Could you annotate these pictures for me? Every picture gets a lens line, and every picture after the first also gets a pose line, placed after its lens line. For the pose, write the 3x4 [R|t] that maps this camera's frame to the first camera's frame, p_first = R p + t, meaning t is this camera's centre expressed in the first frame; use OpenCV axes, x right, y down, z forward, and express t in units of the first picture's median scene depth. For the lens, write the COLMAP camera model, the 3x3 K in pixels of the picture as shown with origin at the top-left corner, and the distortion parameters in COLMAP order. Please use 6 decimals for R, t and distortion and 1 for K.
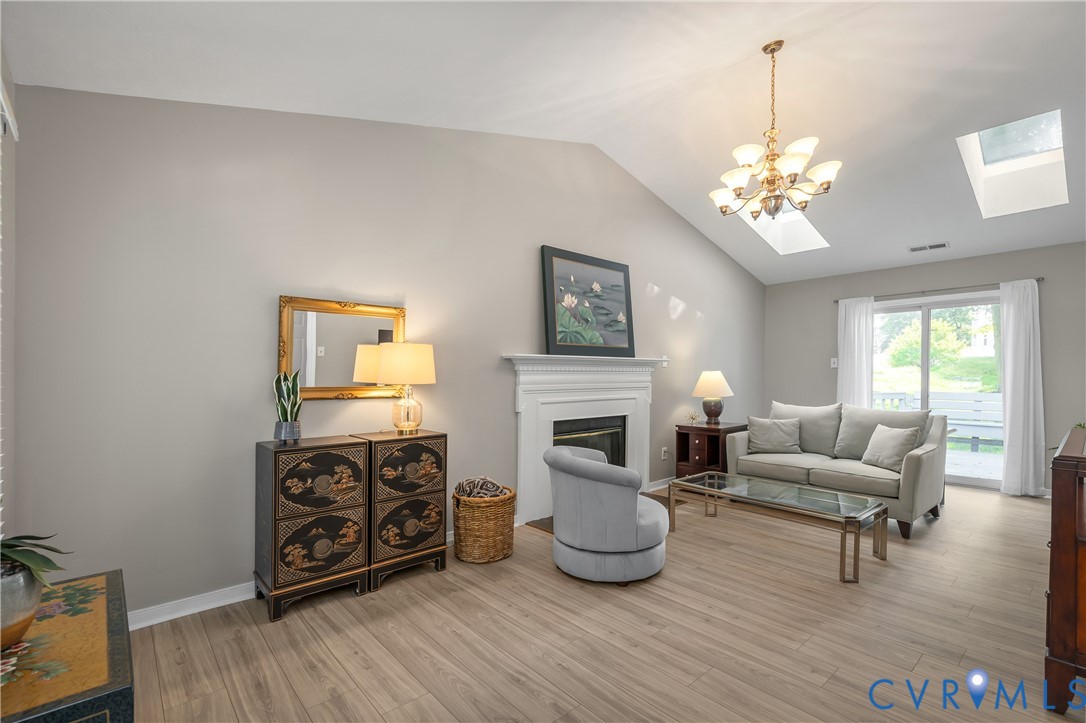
lens RADIAL K [[495.6, 0, 552.5], [0, 495.6, 379.2], [0, 0, 1]] dist [0.012271, -0.000086]
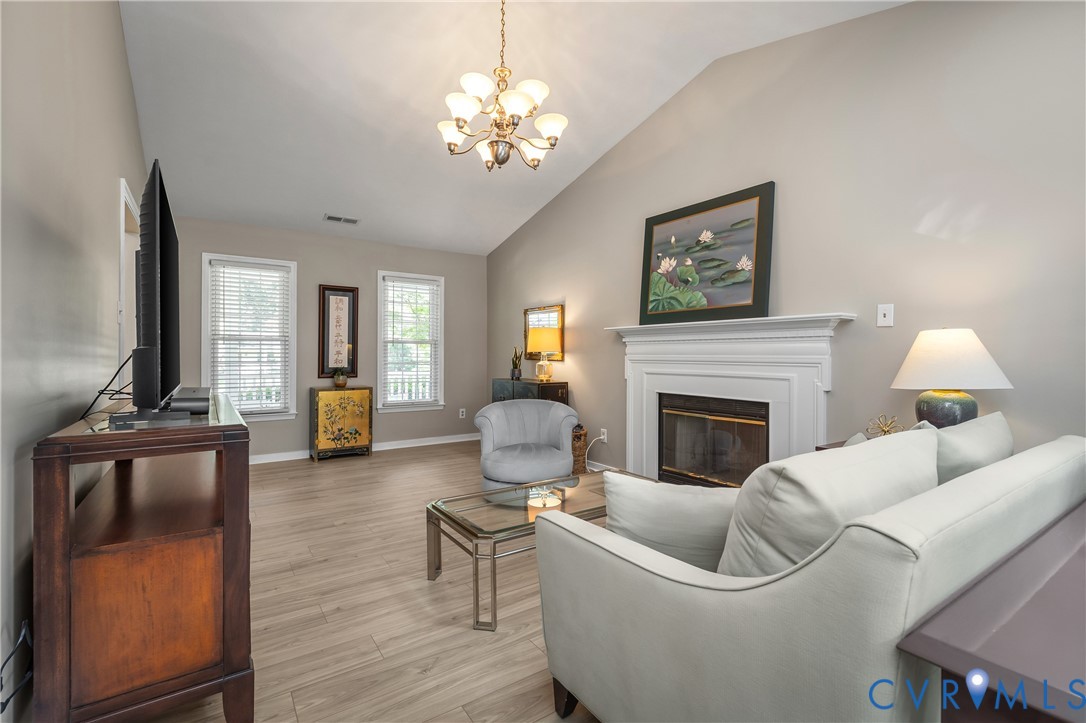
lens RADIAL K [[495.6, 0, 541.3], [0, 495.6, 357.9], [0, 0, 1]] dist [0.012271, -0.000086]
pose [[-0.135340, 0.002910, -0.990795, 0.964642], [-0.015429, 0.999868, 0.005045, 0.014265], [0.990679, 0.015970, -0.135278, 0.872223]]
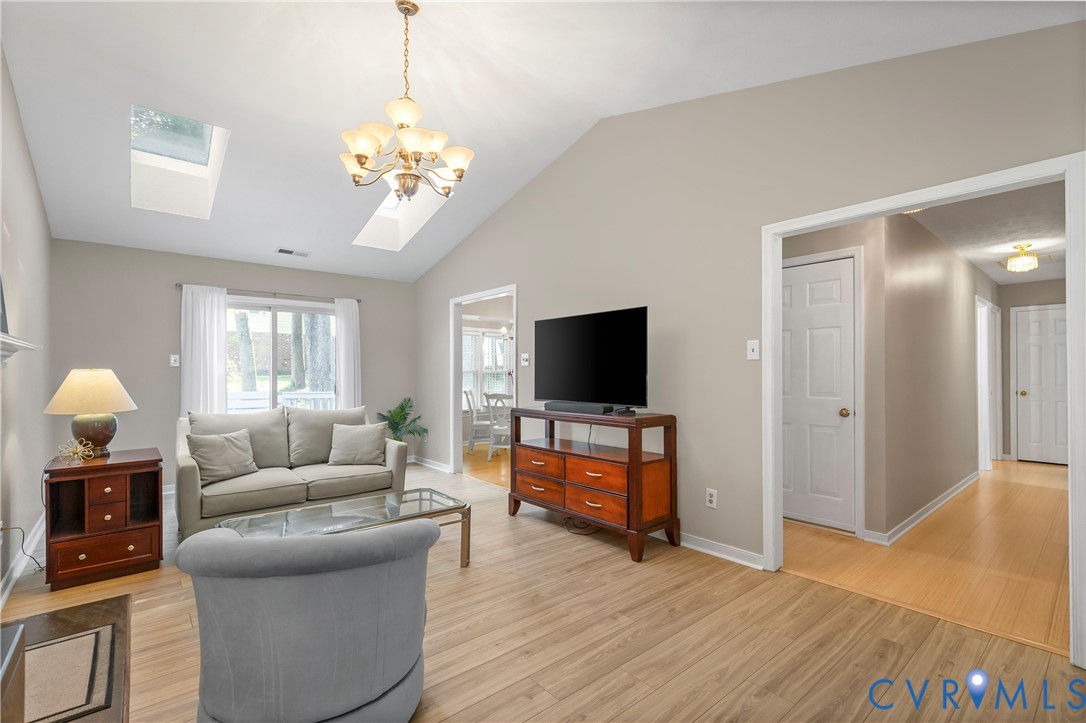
lens RADIAL K [[495.6, 0, 547.7], [0, 495.6, 367.3], [0, 0, 1]] dist [0.012271, -0.000086]
pose [[0.019905, 0.013772, 0.999707, -0.324012], [0.015295, 0.999784, -0.014077, -0.002295], [-0.999685, 0.015571, 0.019690, 0.533788]]
